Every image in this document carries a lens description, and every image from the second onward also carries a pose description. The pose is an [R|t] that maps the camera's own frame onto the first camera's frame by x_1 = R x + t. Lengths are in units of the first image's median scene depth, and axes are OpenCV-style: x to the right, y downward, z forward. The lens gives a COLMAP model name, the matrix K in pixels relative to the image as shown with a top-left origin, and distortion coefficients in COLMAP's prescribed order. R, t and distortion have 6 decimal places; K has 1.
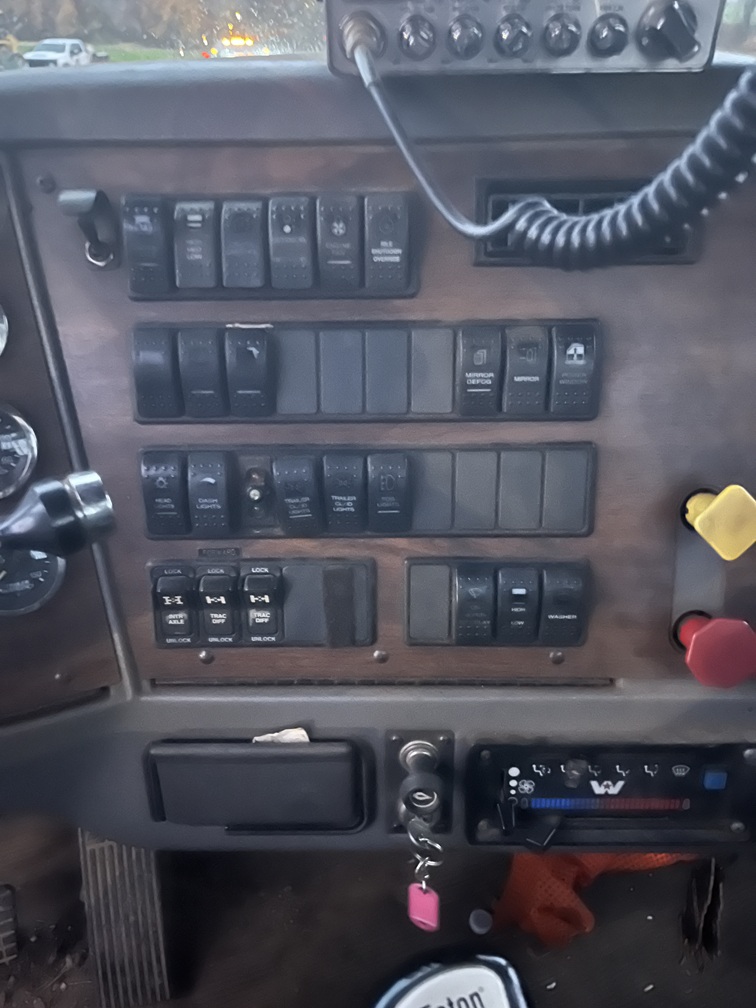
lens RADIAL K [[767.1, 0, 371.6], [0, 767.1, 497.9], [0, 0, 1]] dist [0.020209, -0.017158]
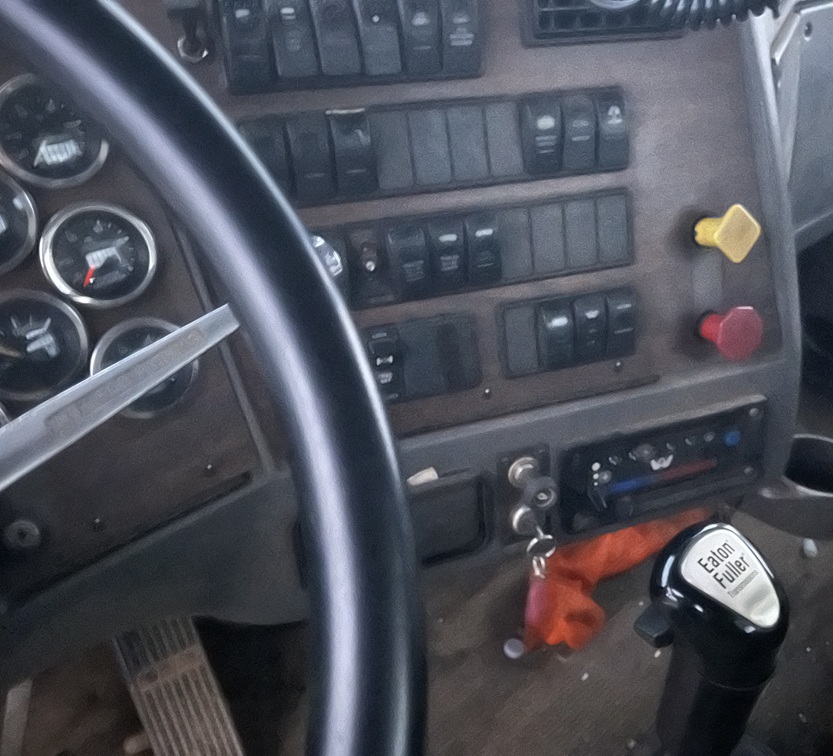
lens RADIAL K [[872.5, 0, 416.9], [0, 872.5, 385.1], [0, 0, 1]] dist [0.033814, 0.000000]
pose [[0.921067, -0.174627, 0.348054, -0.548726], [0.155704, 0.984406, 0.081855, 0.070560], [-0.356921, -0.021201, 0.933894, -0.199189]]
